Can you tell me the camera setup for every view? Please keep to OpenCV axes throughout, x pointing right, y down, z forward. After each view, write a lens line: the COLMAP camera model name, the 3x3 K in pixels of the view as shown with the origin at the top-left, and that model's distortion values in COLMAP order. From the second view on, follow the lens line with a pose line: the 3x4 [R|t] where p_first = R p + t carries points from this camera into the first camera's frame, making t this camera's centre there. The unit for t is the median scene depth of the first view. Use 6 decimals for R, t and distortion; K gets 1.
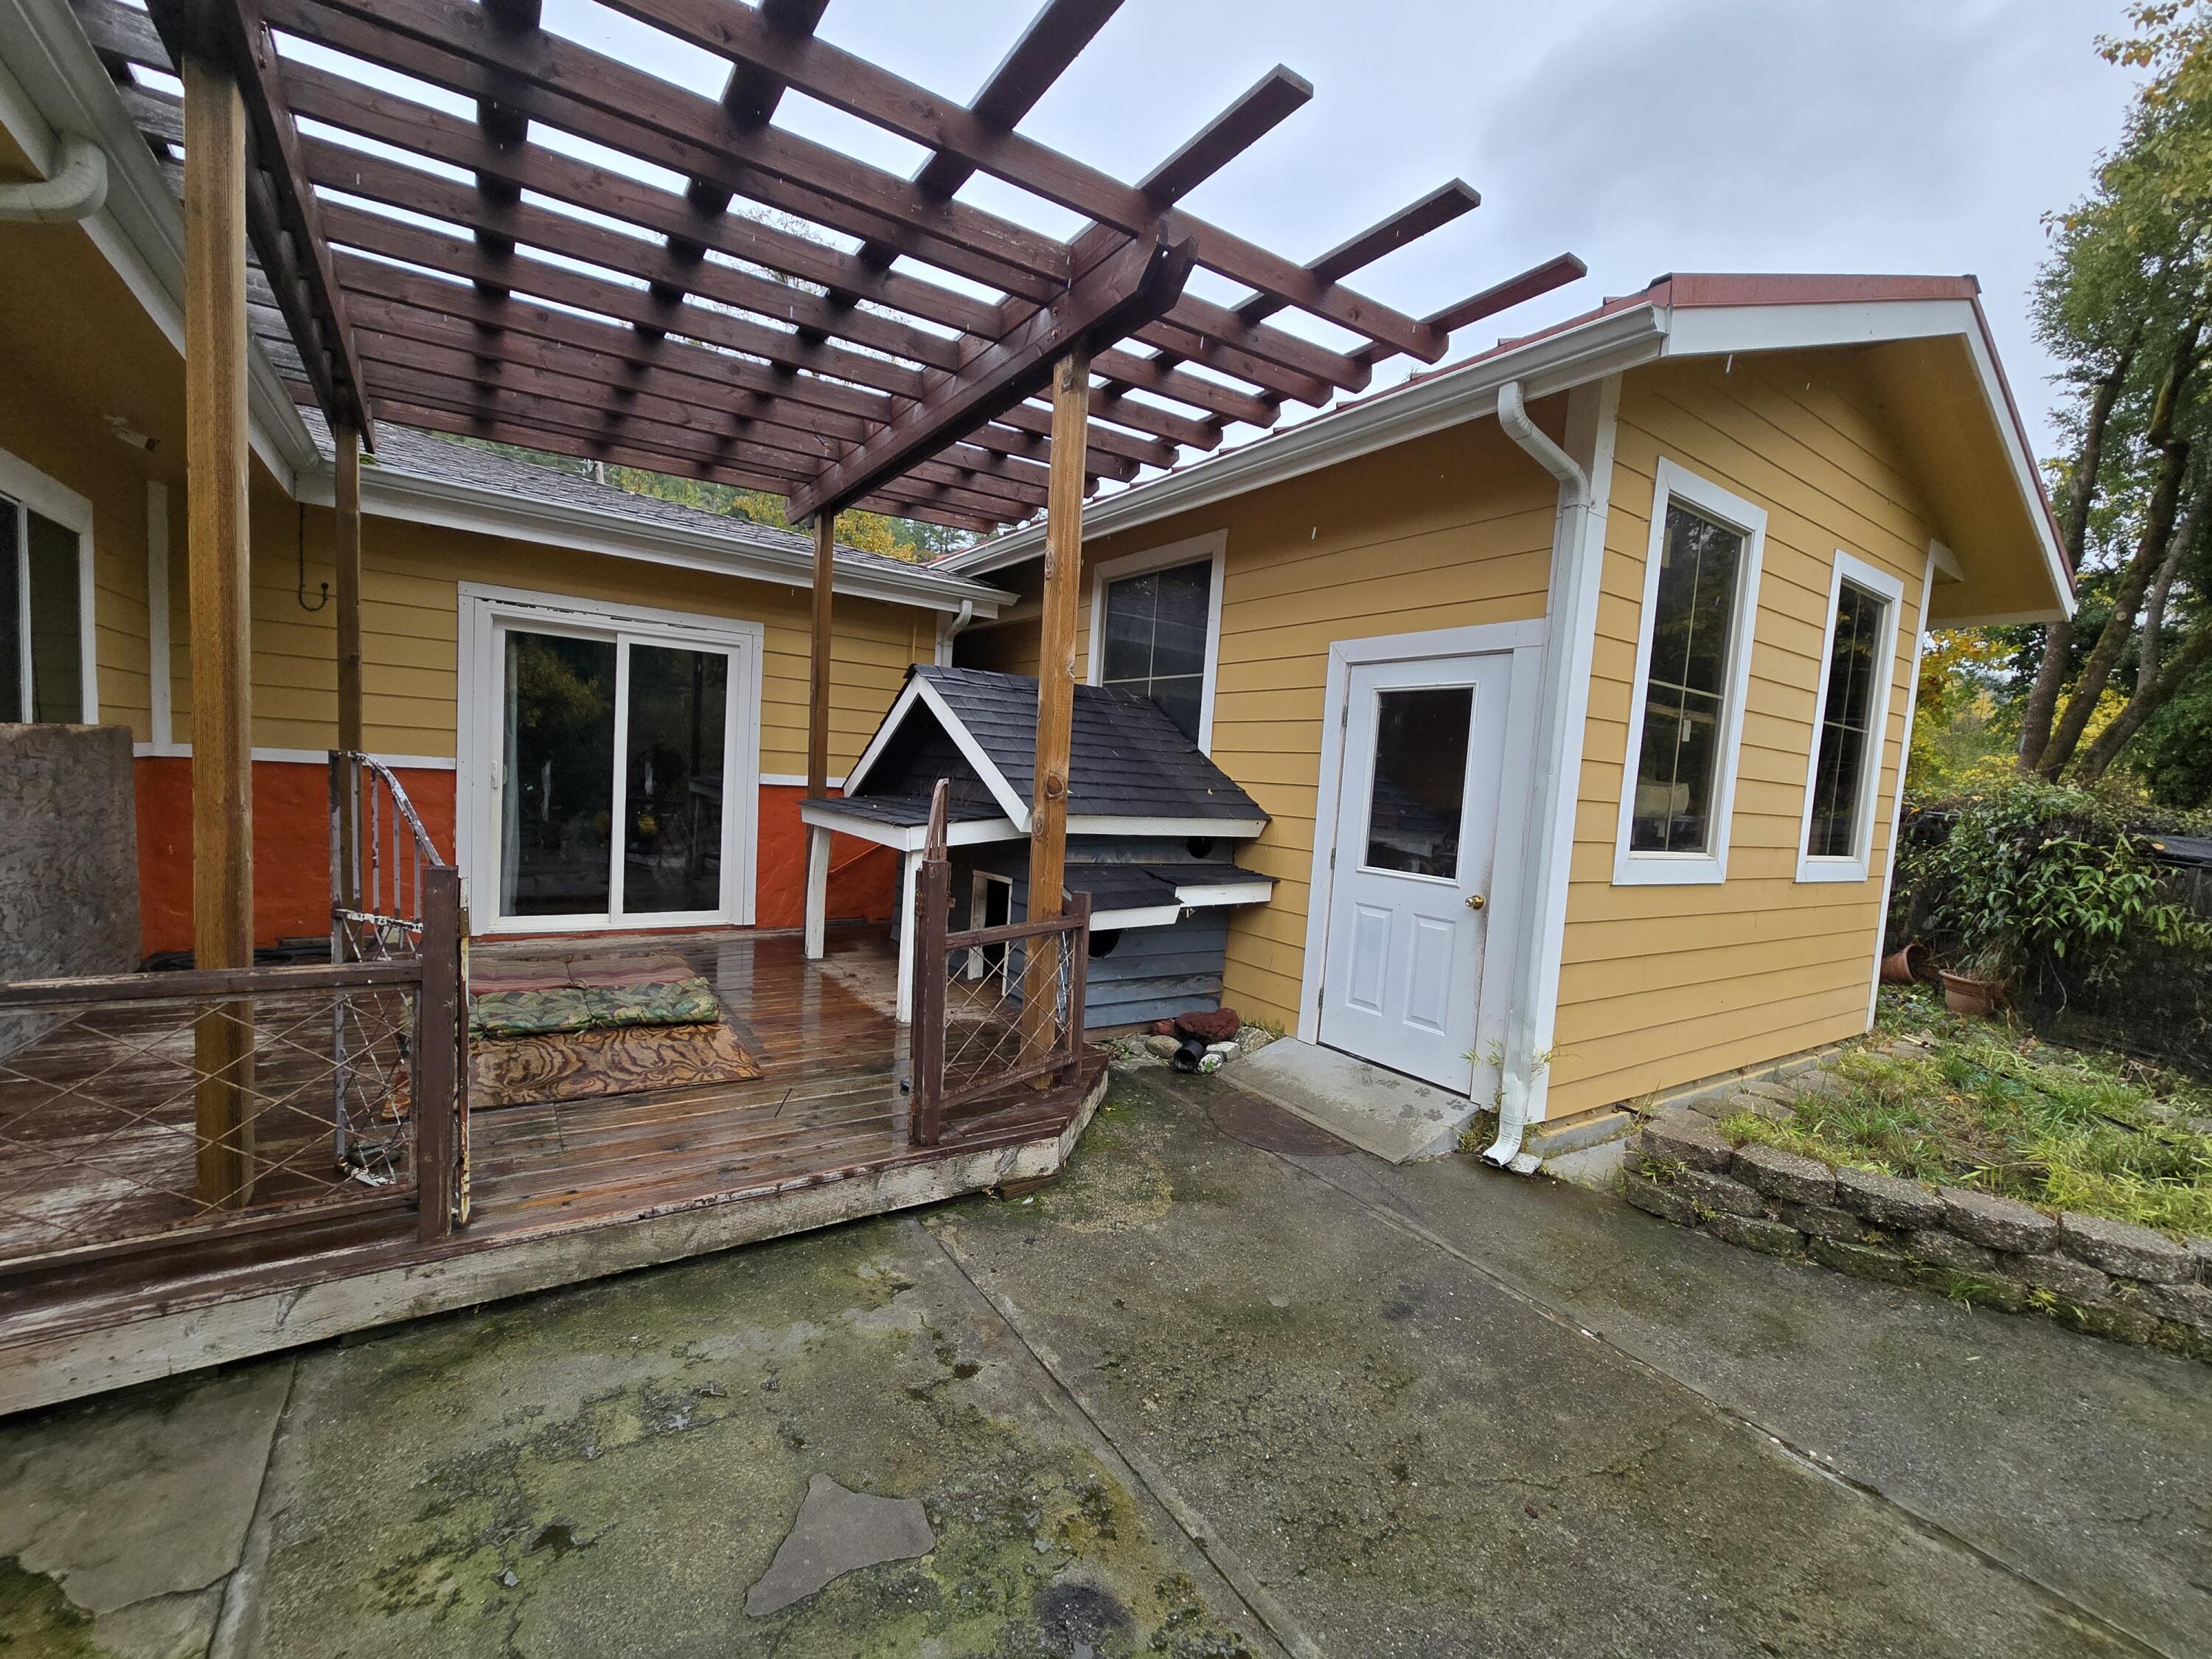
lens RADIAL K [[904.9, 0, 1094.1], [0, 904.9, 839.9], [0, 0, 1]] dist [-0.000063, -0.000621]
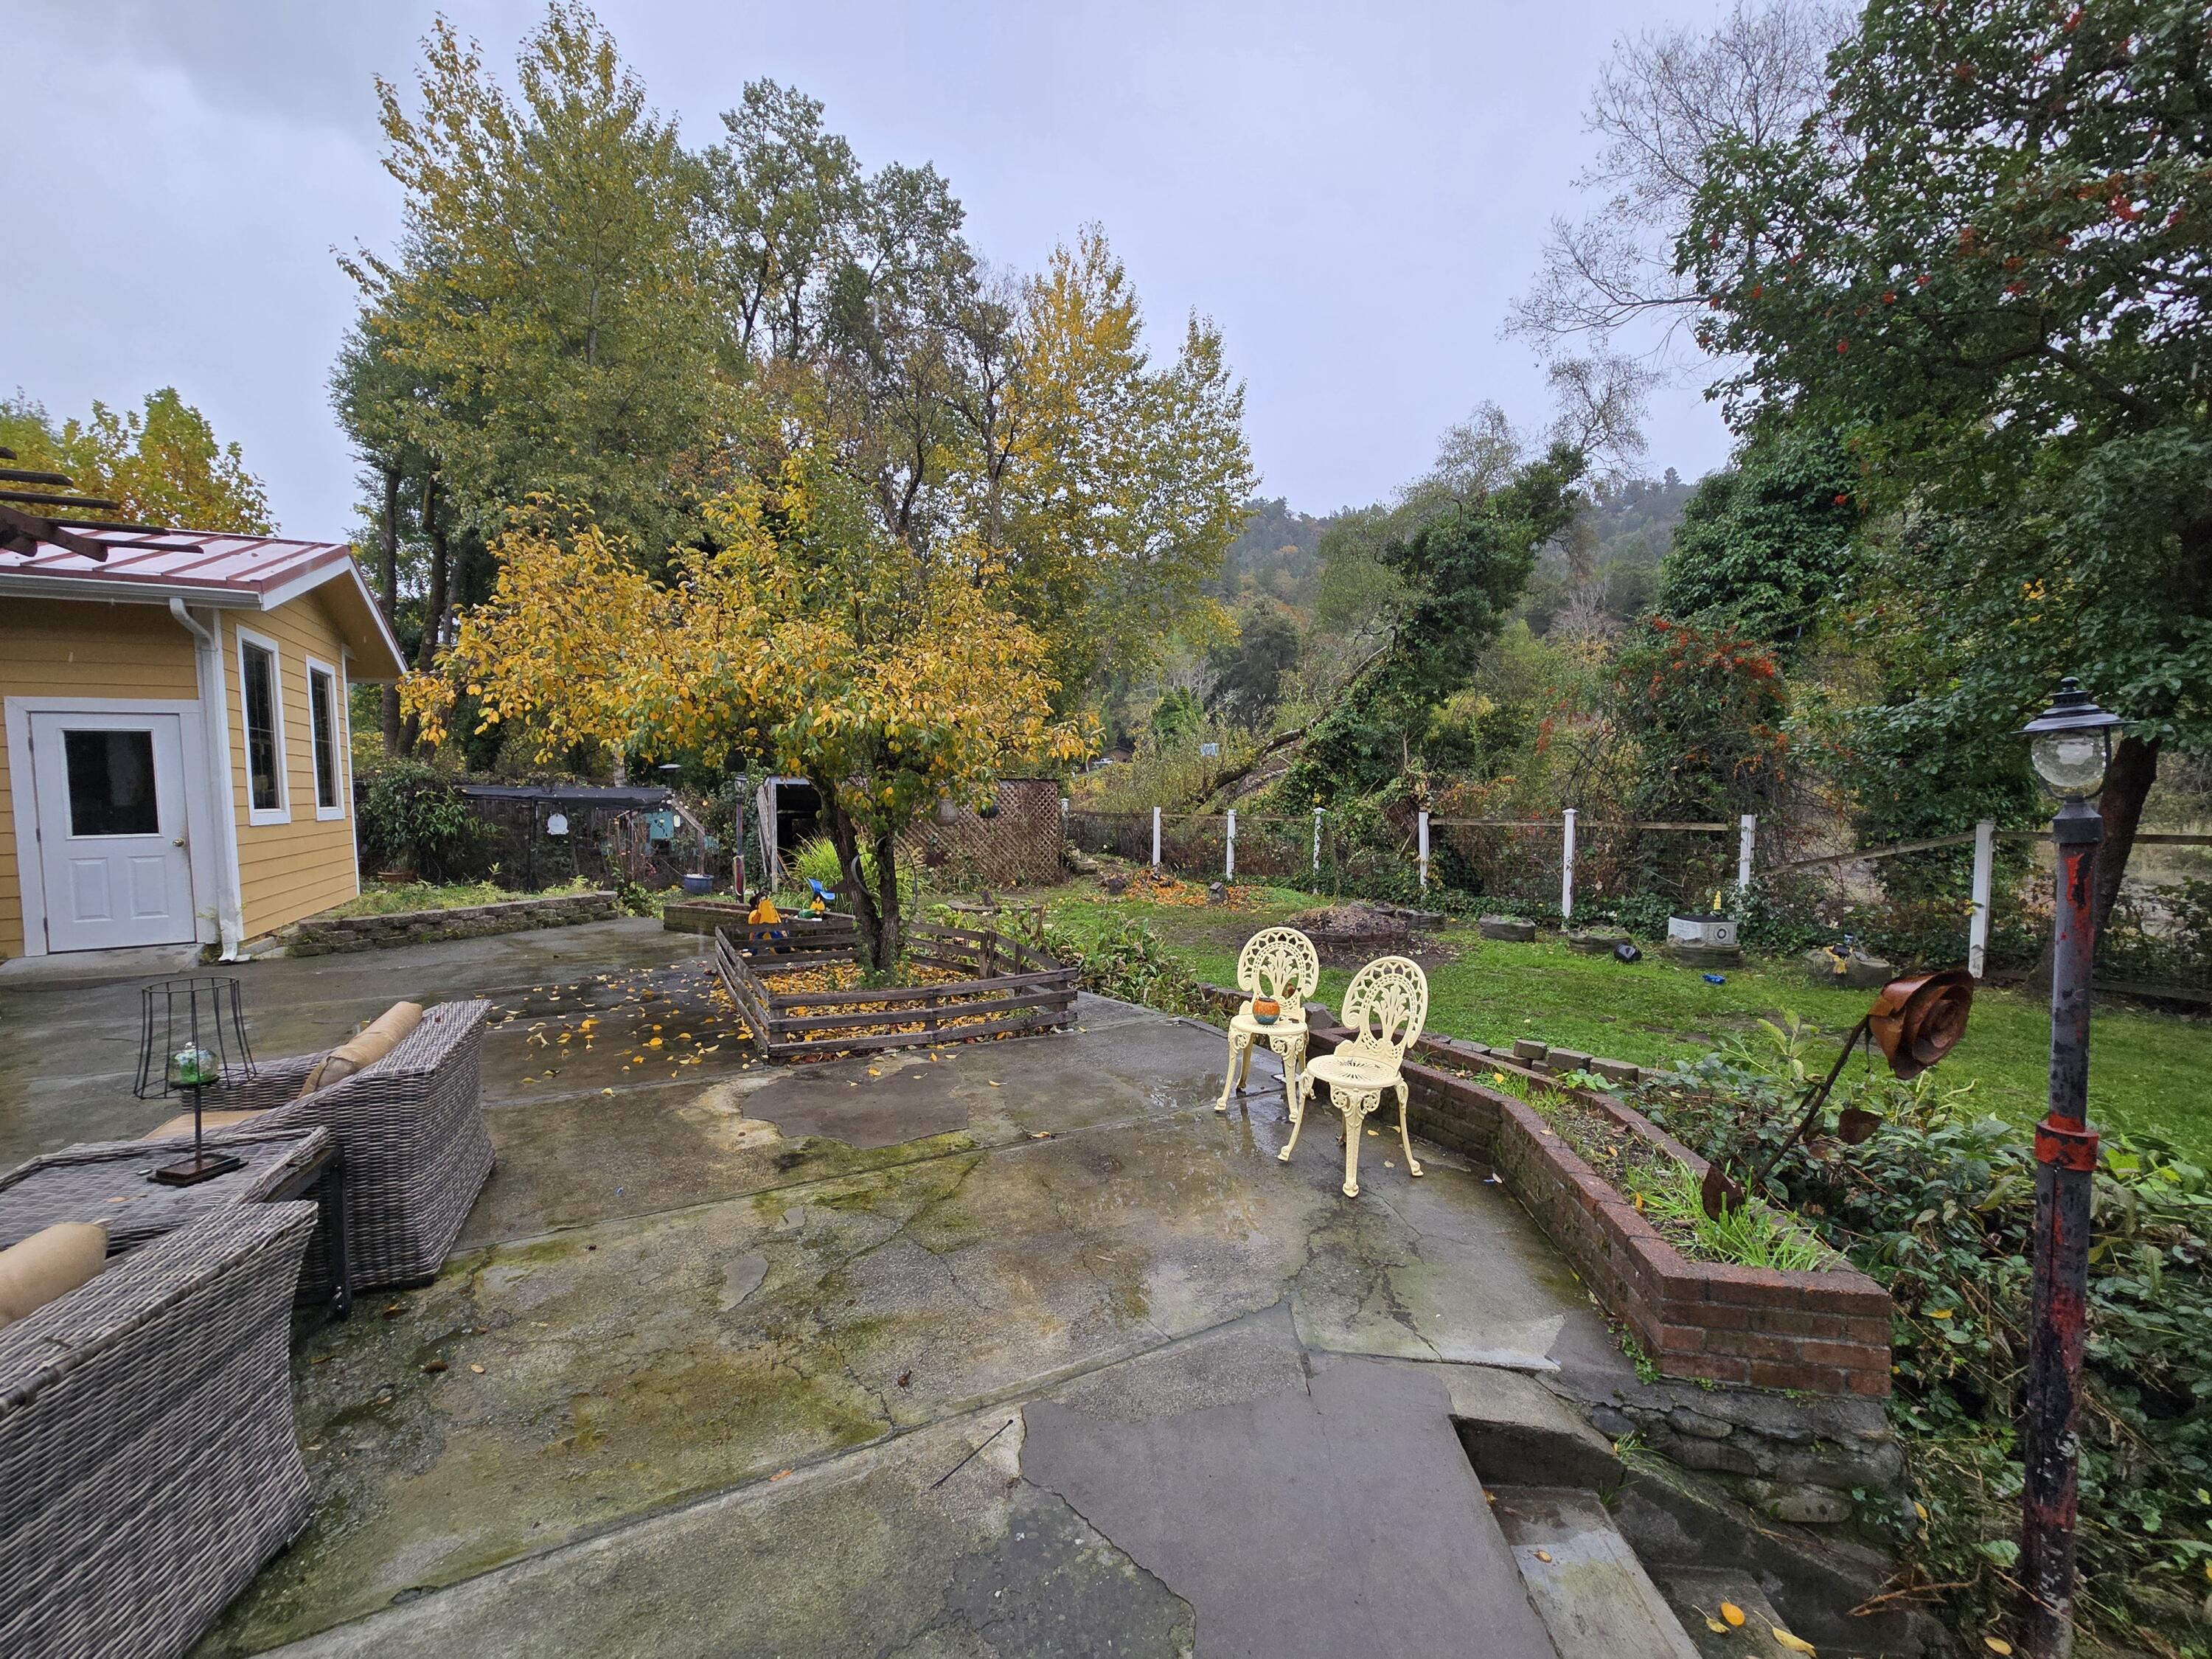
lens RADIAL K [[904.9, 0, 1102.2], [0, 904.9, 840.2], [0, 0, 1]] dist [-0.000063, -0.000621]
pose [[0.101502, -0.126792, 0.986722, -1.097021], [0.092879, 0.988721, 0.117495, 0.016593], [-0.990490, 0.079720, 0.112133, -1.002825]]
